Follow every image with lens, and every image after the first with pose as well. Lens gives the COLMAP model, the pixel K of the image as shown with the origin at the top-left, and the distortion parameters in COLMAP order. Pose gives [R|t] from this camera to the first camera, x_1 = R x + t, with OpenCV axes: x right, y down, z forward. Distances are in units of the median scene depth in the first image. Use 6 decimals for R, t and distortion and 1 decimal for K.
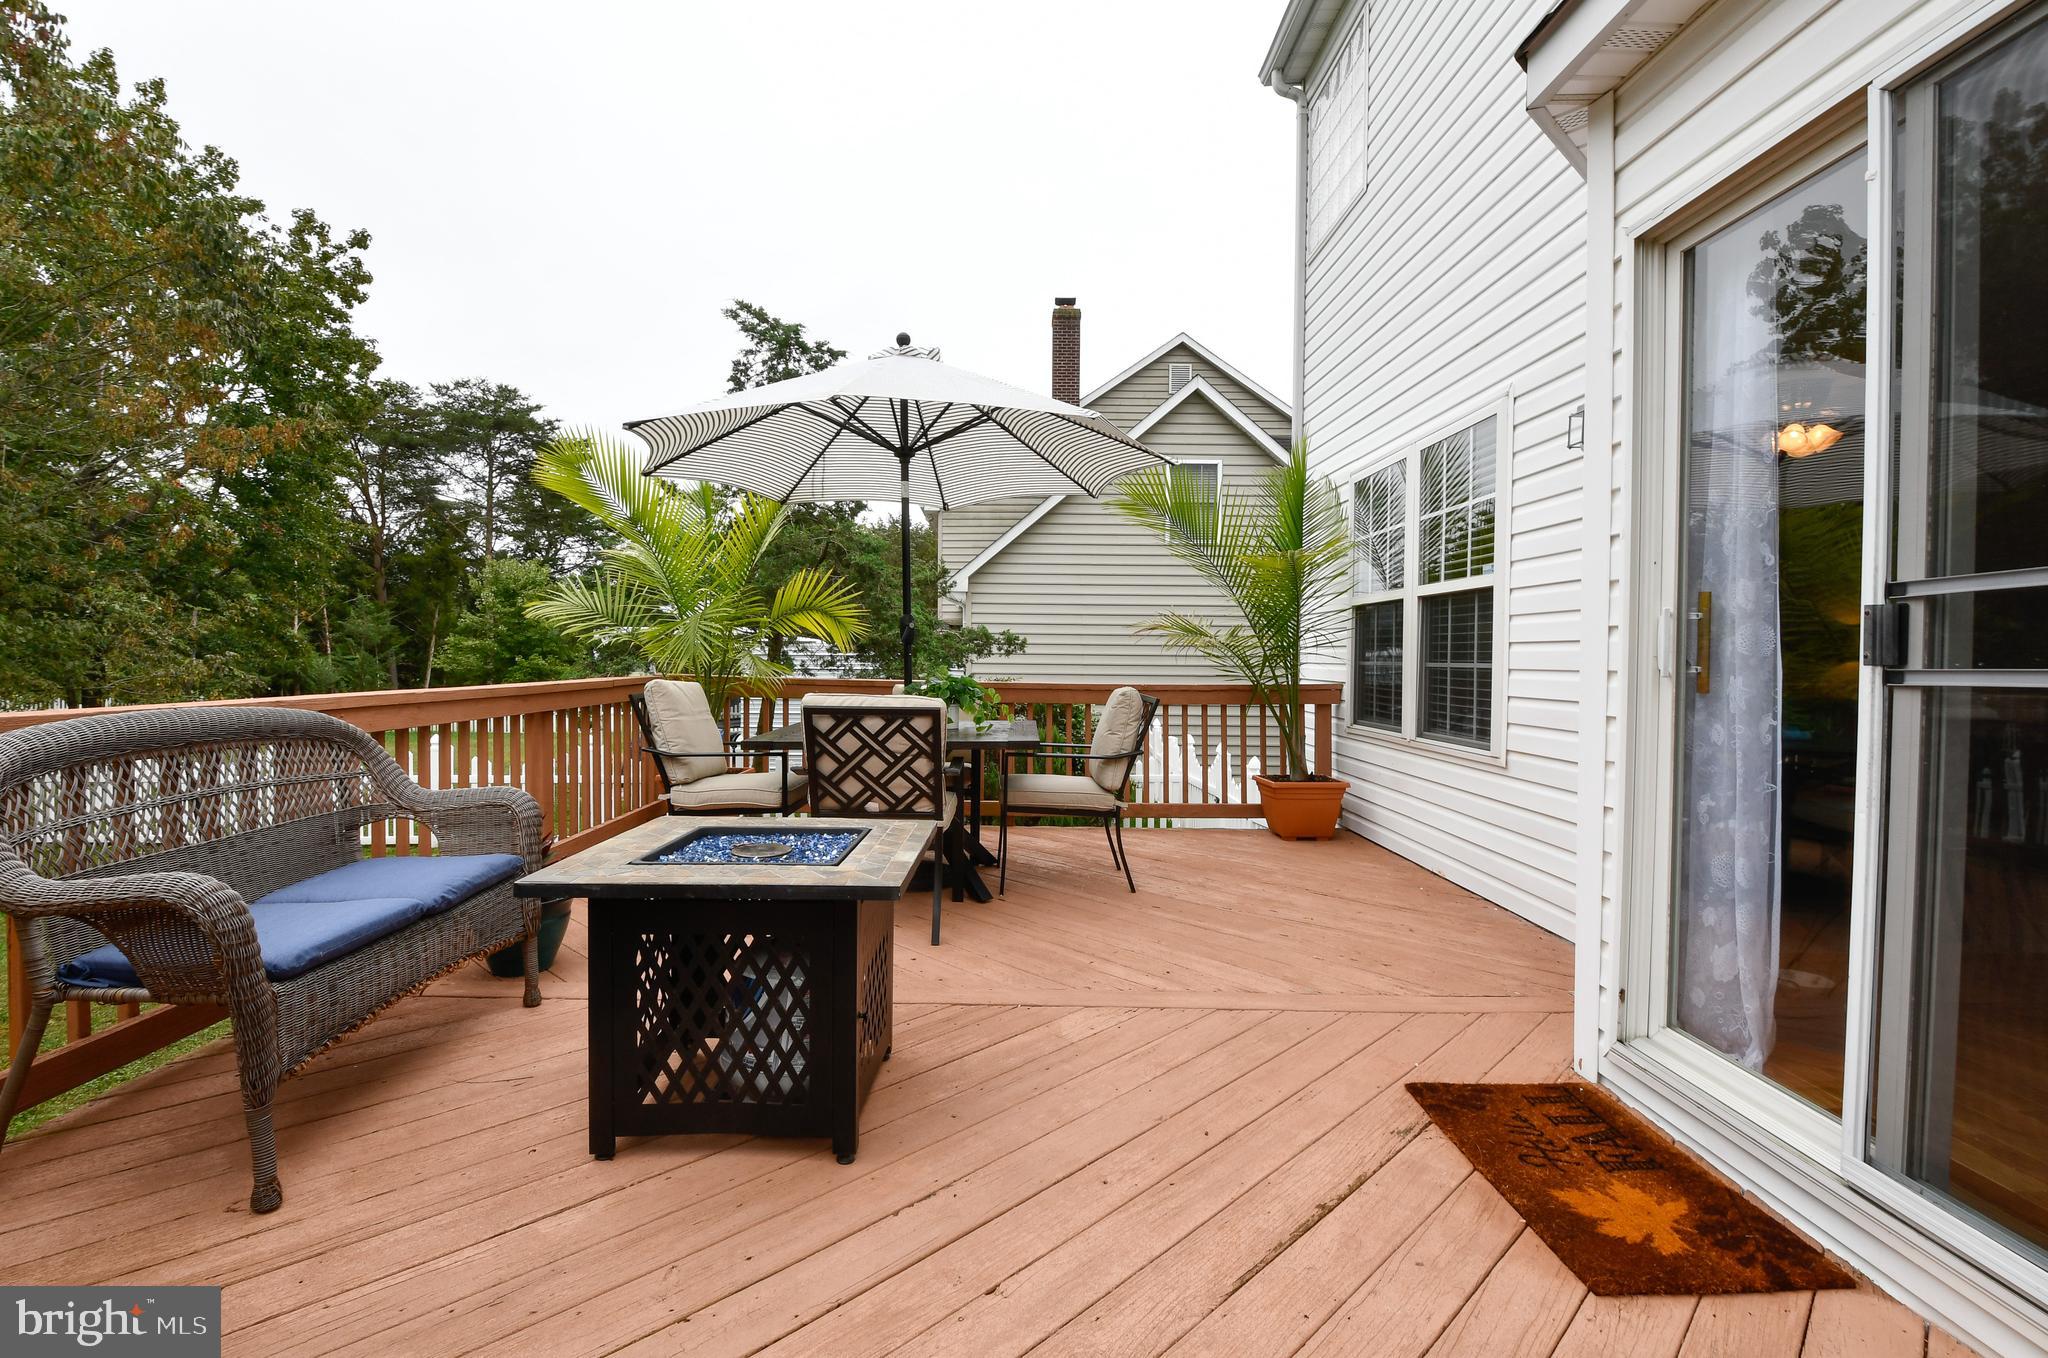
lens RADIAL K [[954.9, 0, 1024.0], [0, 954.9, 679.0], [0, 0, 1]] dist [-0.058991, -0.000131]
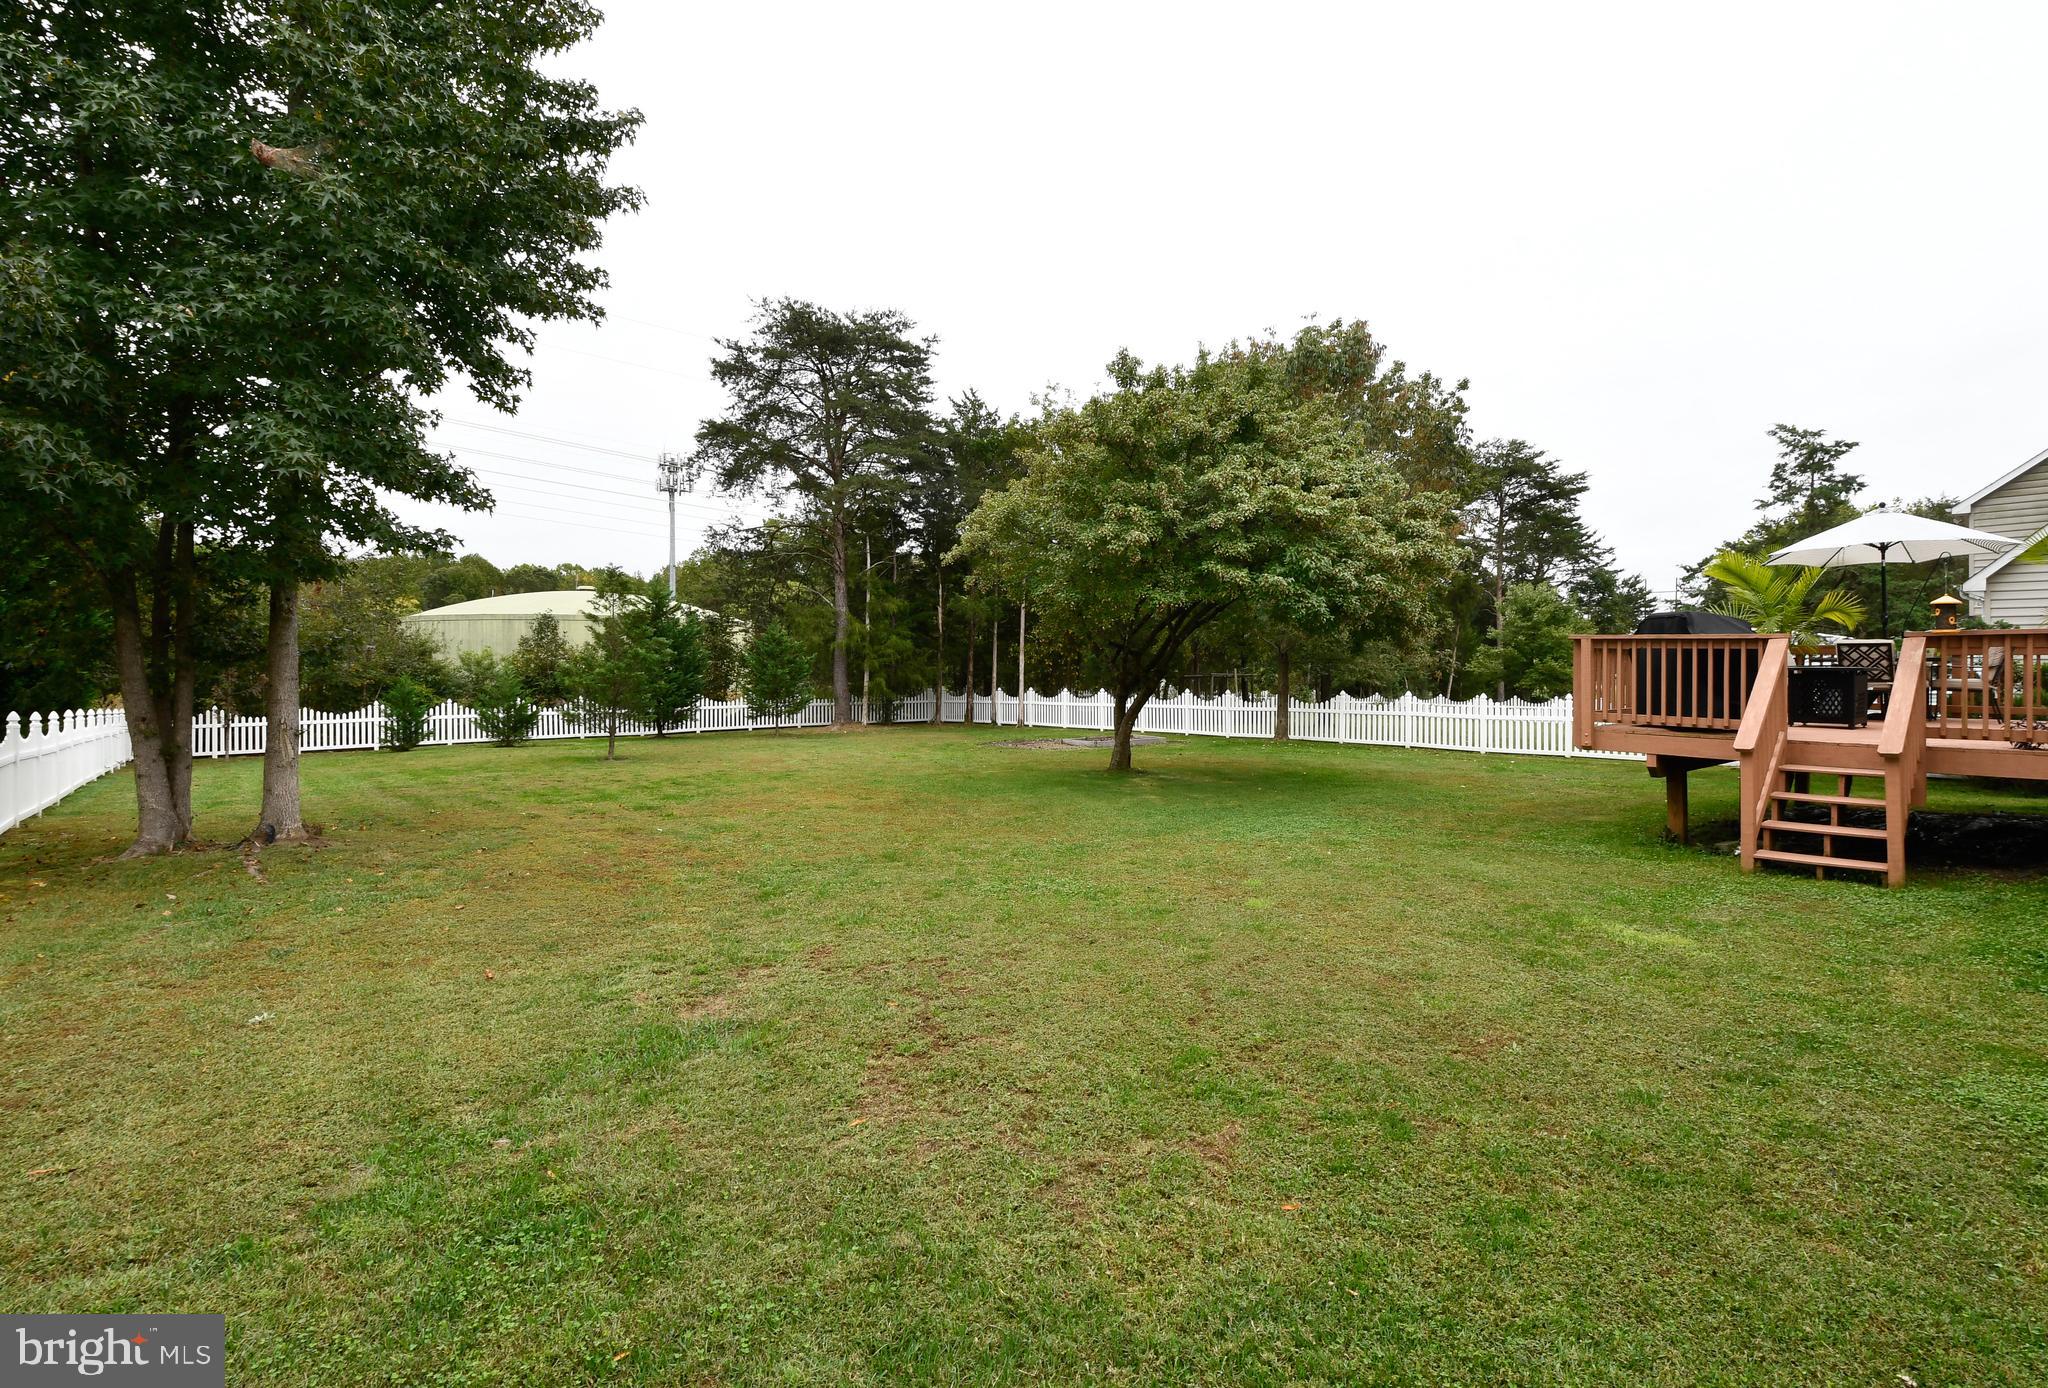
lens RADIAL K [[1029.8, 0, 1024.0], [0, 1029.8, 694.0], [0, 0, 1]] dist [0.000434, -0.022071]
pose [[0.638206, 0.006817, -0.769836, 0.134496], [-0.011073, 0.999939, -0.000325, 0.046689], [0.769786, 0.008732, 0.638242, -0.664241]]
